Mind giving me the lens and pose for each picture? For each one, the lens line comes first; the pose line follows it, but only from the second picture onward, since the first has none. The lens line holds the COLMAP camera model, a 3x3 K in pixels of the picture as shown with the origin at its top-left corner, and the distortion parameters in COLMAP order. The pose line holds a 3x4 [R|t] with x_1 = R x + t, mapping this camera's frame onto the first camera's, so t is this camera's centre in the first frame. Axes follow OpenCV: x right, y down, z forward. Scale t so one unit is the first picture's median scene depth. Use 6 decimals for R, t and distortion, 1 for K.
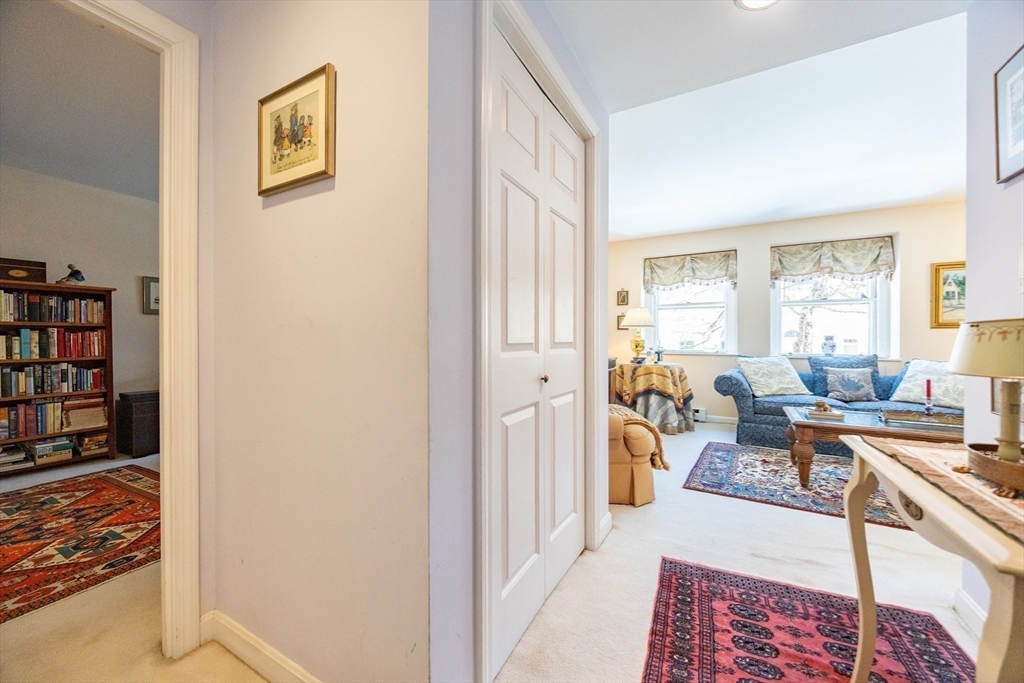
lens RADIAL K [[392.4, 0, 513.9], [0, 392.4, 339.5], [0, 0, 1]] dist [0.005398, -0.002107]
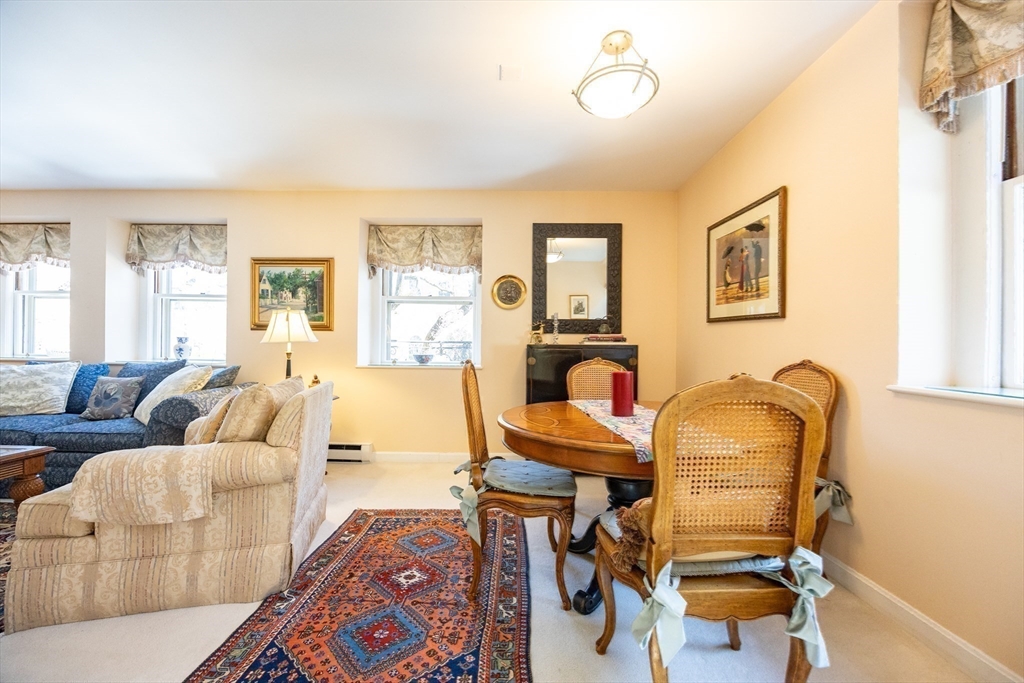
lens RADIAL K [[392.4, 0, 512.9], [0, 392.4, 342.6], [0, 0, 1]] dist [0.005398, -0.002107]
pose [[0.883964, 0.010825, 0.467431, 1.162490], [-0.010888, 0.999937, -0.002567, -0.003509], [-0.467429, -0.002821, 0.884026, -0.068783]]
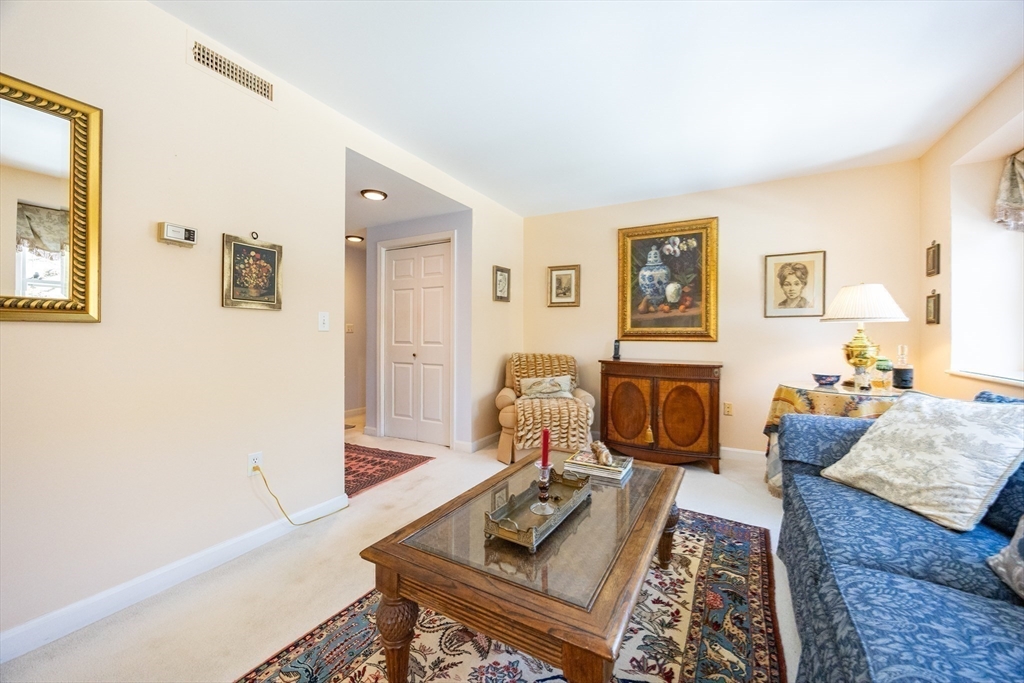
lens RADIAL K [[392.4, 0, 512.3], [0, 392.4, 338.3], [0, 0, 1]] dist [0.005398, -0.002107]
pose [[-0.004234, 0.003906, -0.999983, 1.061476], [-0.005659, 0.999976, 0.003930, -0.009866], [0.999975, 0.005676, -0.004212, 0.651592]]
